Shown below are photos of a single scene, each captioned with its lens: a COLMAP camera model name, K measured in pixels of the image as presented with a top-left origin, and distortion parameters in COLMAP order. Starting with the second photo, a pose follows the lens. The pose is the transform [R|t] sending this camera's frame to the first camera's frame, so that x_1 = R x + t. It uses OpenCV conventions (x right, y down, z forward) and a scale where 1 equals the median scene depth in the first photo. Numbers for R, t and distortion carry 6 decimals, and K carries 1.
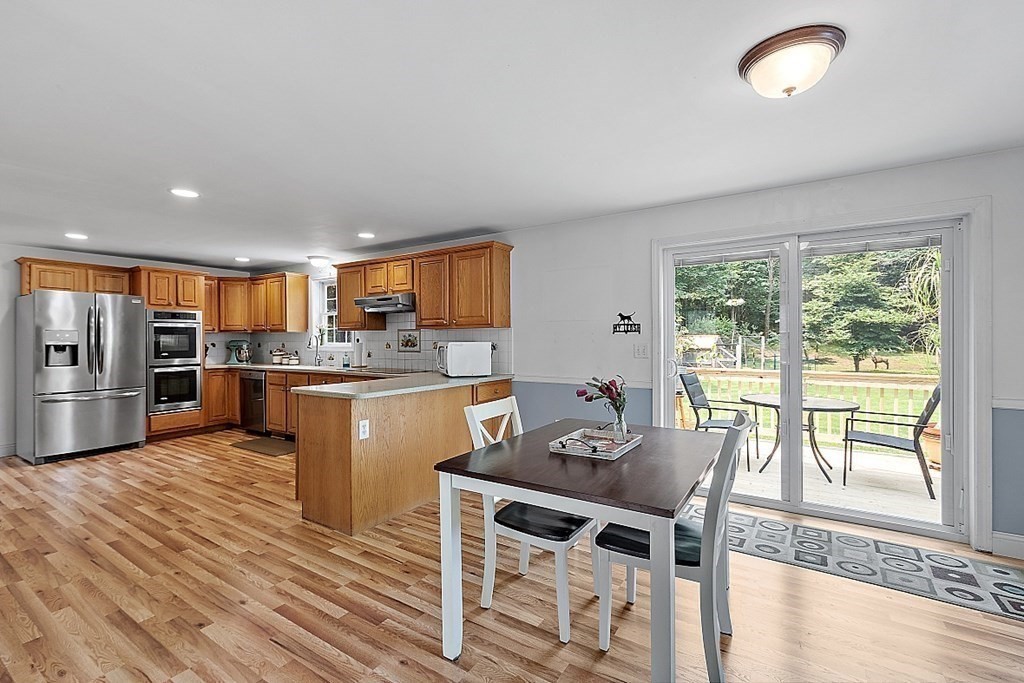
lens RADIAL K [[476.7, 0, 510.7], [0, 476.7, 339.9], [0, 0, 1]] dist [0.008394, 0.000919]
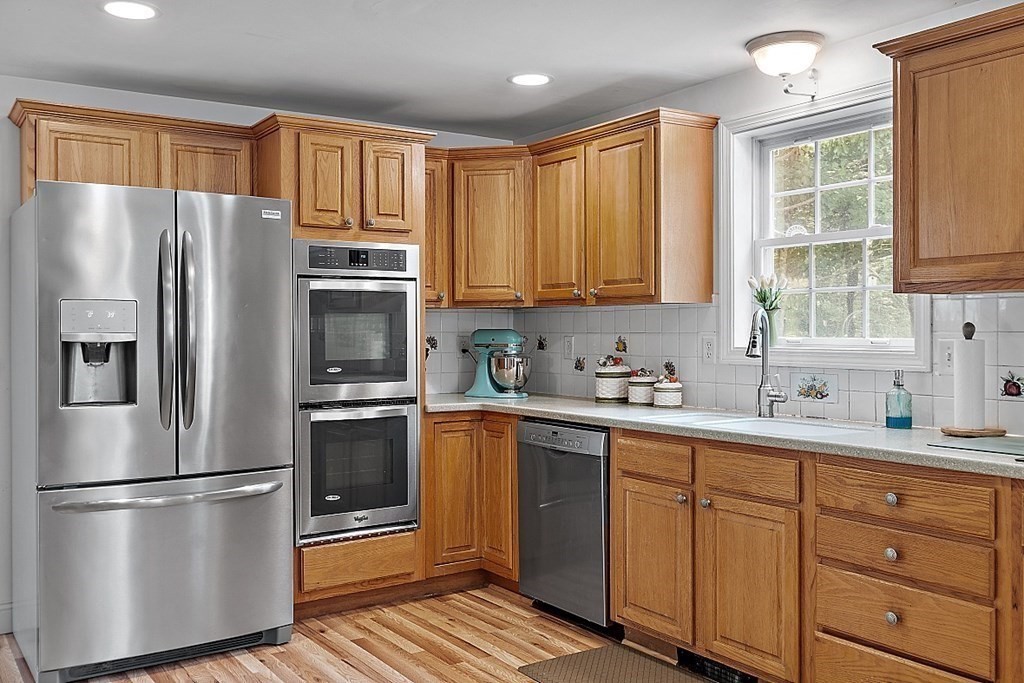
lens RADIAL K [[949.3, 0, 474.6], [0, 949.3, 337.4], [0, 0, 1]] dist [0.006110, 0.000000]
pose [[0.915347, 0.003997, -0.402647, -0.387362], [-0.000215, 0.999955, 0.009438, -0.000125], [0.402666, -0.008552, 0.915307, 0.453398]]
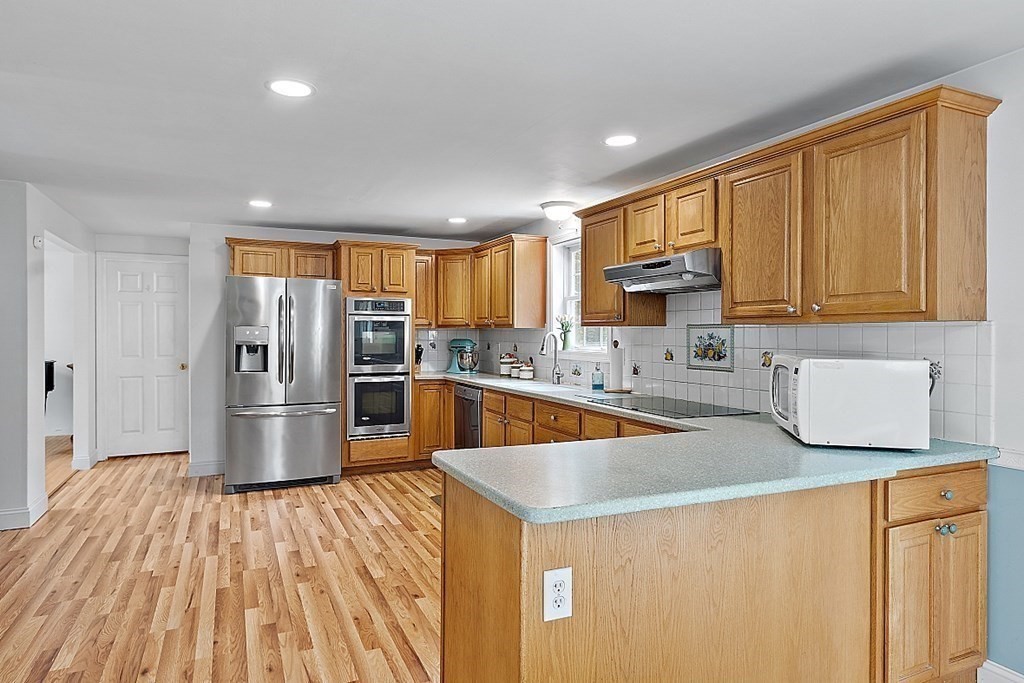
lens RADIAL K [[621.2, 0, 482.3], [0, 621.2, 336.4], [0, 0, 1]] dist [0.010251, -0.000794]
pose [[0.832219, 0.009880, -0.554359, -0.051242], [-0.007898, 0.999951, 0.005965, -0.011926], [0.554391, -0.000586, 0.832256, 0.334014]]
